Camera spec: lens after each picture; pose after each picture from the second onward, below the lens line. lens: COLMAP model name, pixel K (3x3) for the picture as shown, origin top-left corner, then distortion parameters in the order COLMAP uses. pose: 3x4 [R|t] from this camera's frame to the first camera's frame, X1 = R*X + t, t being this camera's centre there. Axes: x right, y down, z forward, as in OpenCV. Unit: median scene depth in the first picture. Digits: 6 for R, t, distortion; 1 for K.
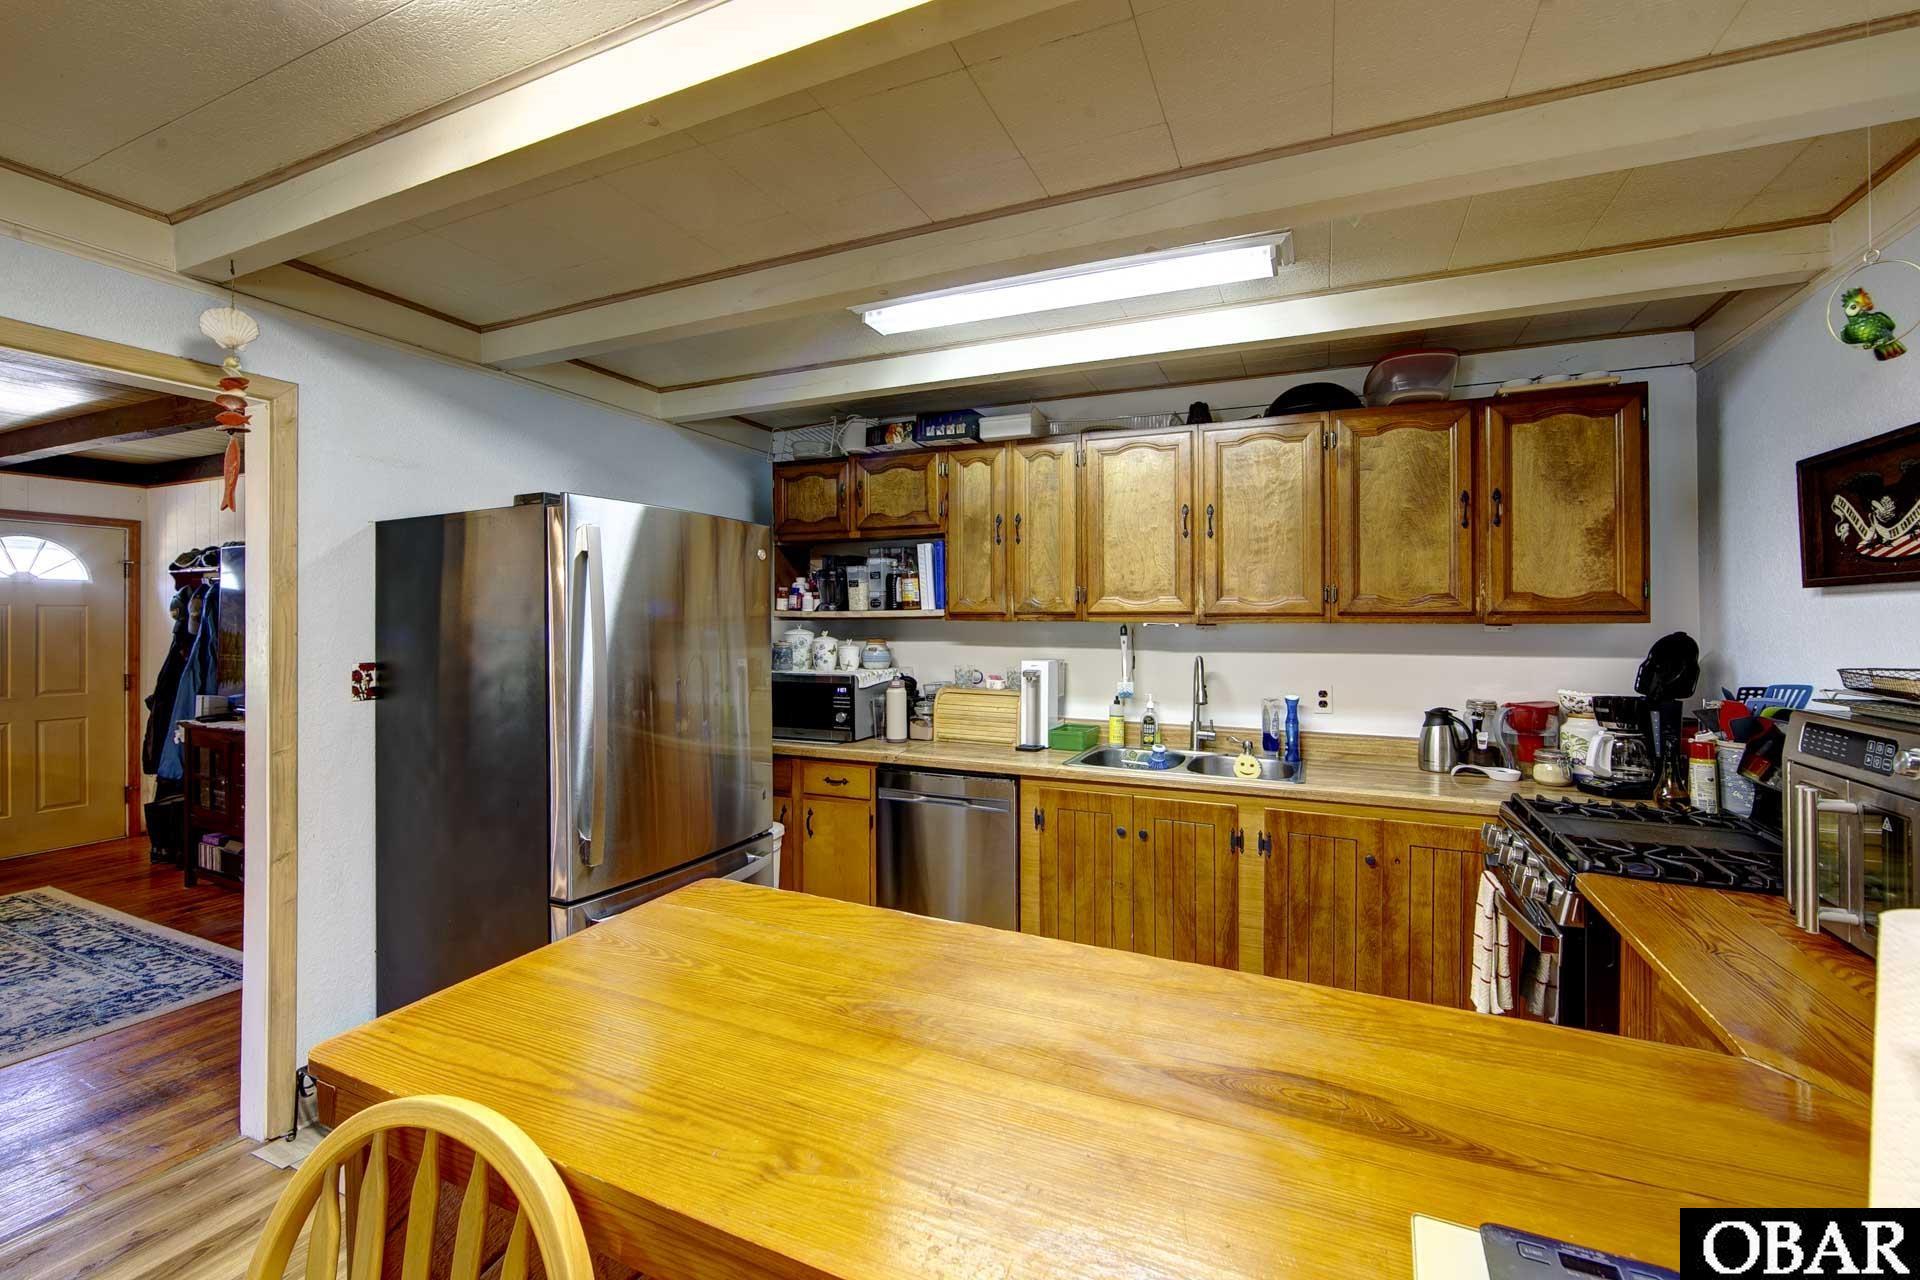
lens RADIAL K [[802.1, 0, 960.0], [0, 802.1, 640.0], [0, 0, 1]] dist [-0.002349, 0.000130]
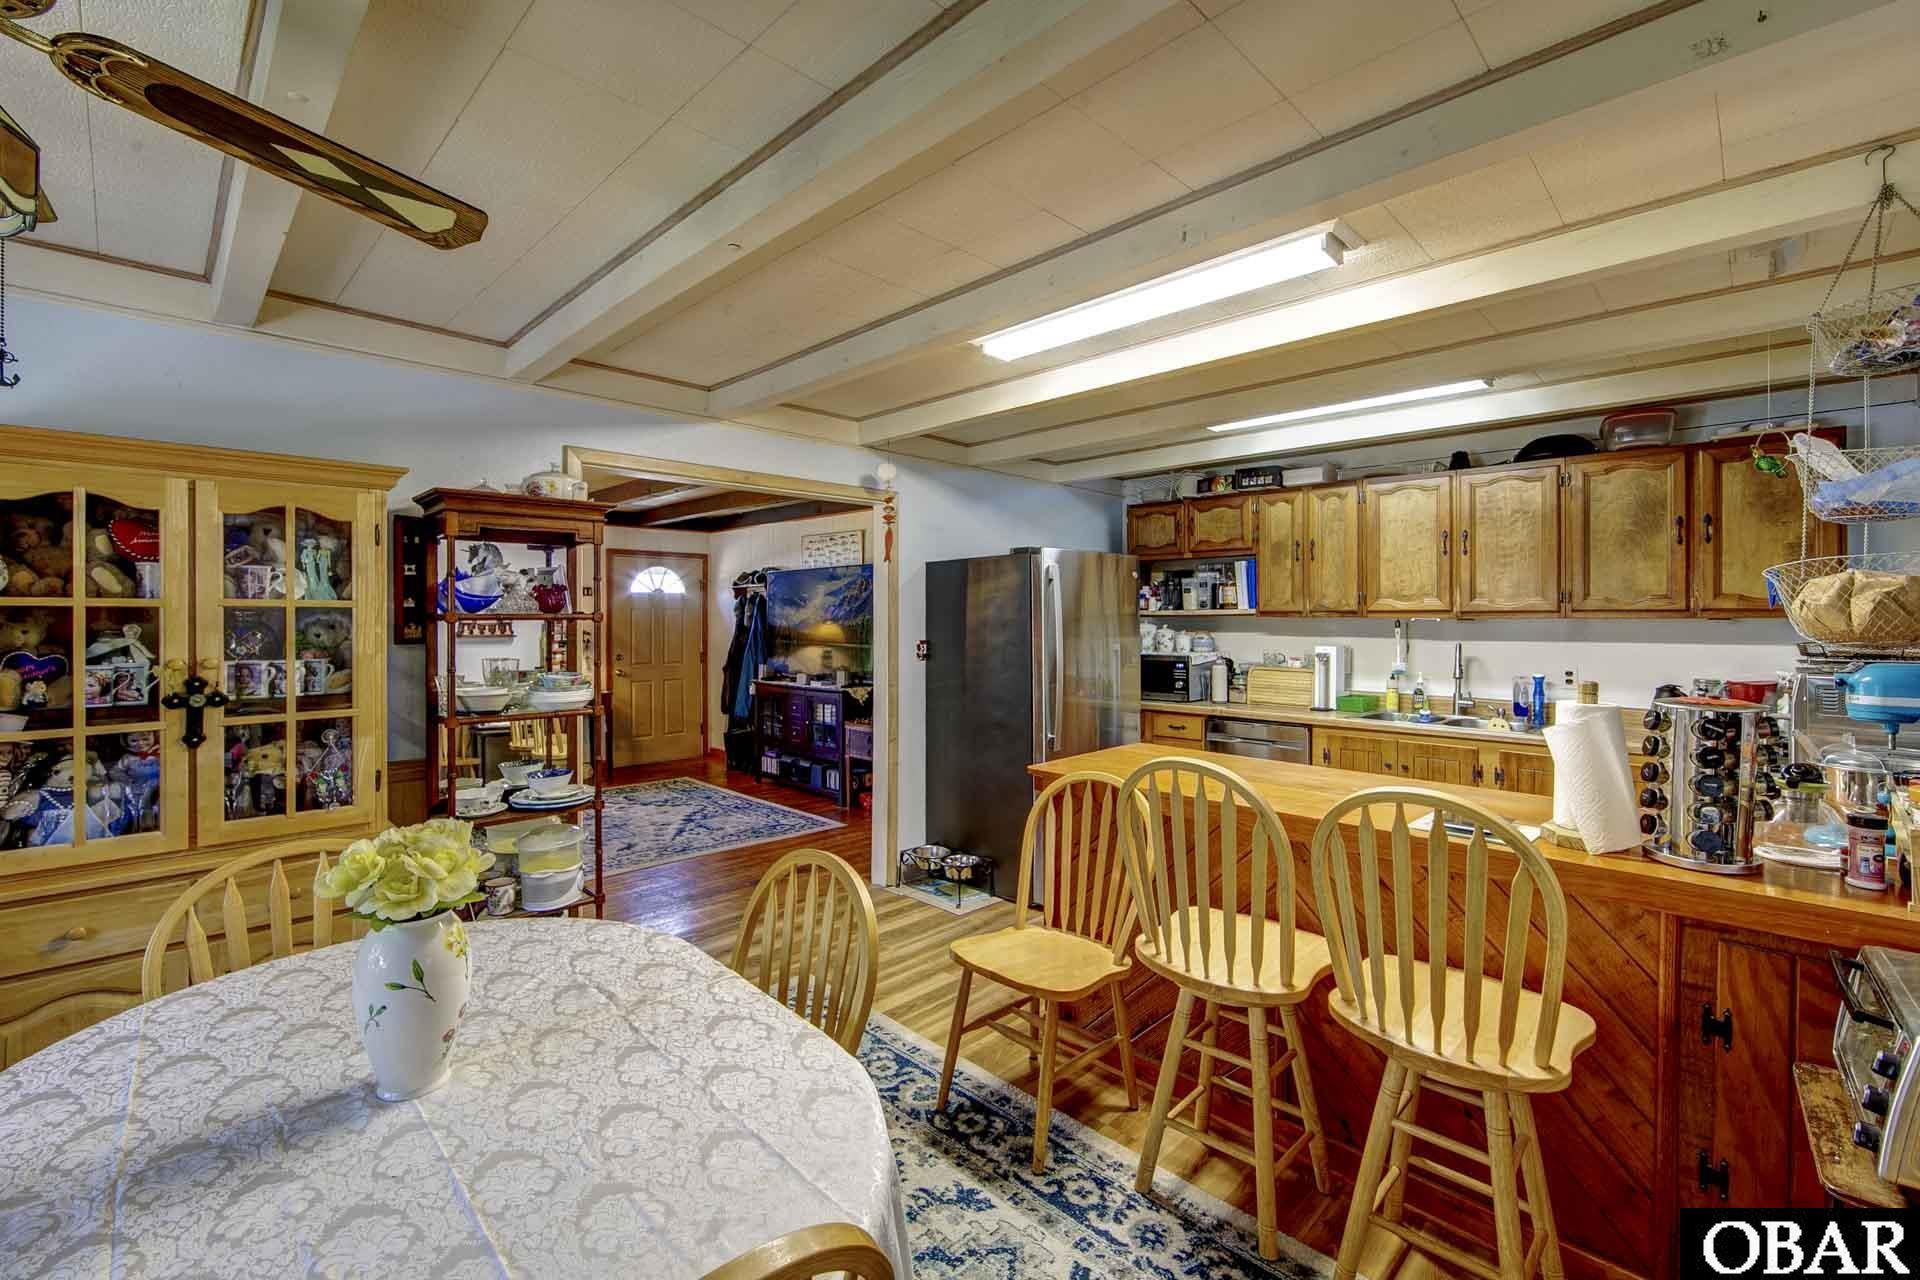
lens RADIAL K [[803.1, 0, 983.9], [0, 803.1, 626.8], [0, 0, 1]] dist [-0.001492, -0.000045]
pose [[0.944430, 0.002243, -0.328705, -0.007092], [-0.006970, 0.999889, -0.013205, 0.015338], [0.328638, 0.014763, 0.944340, -0.490963]]
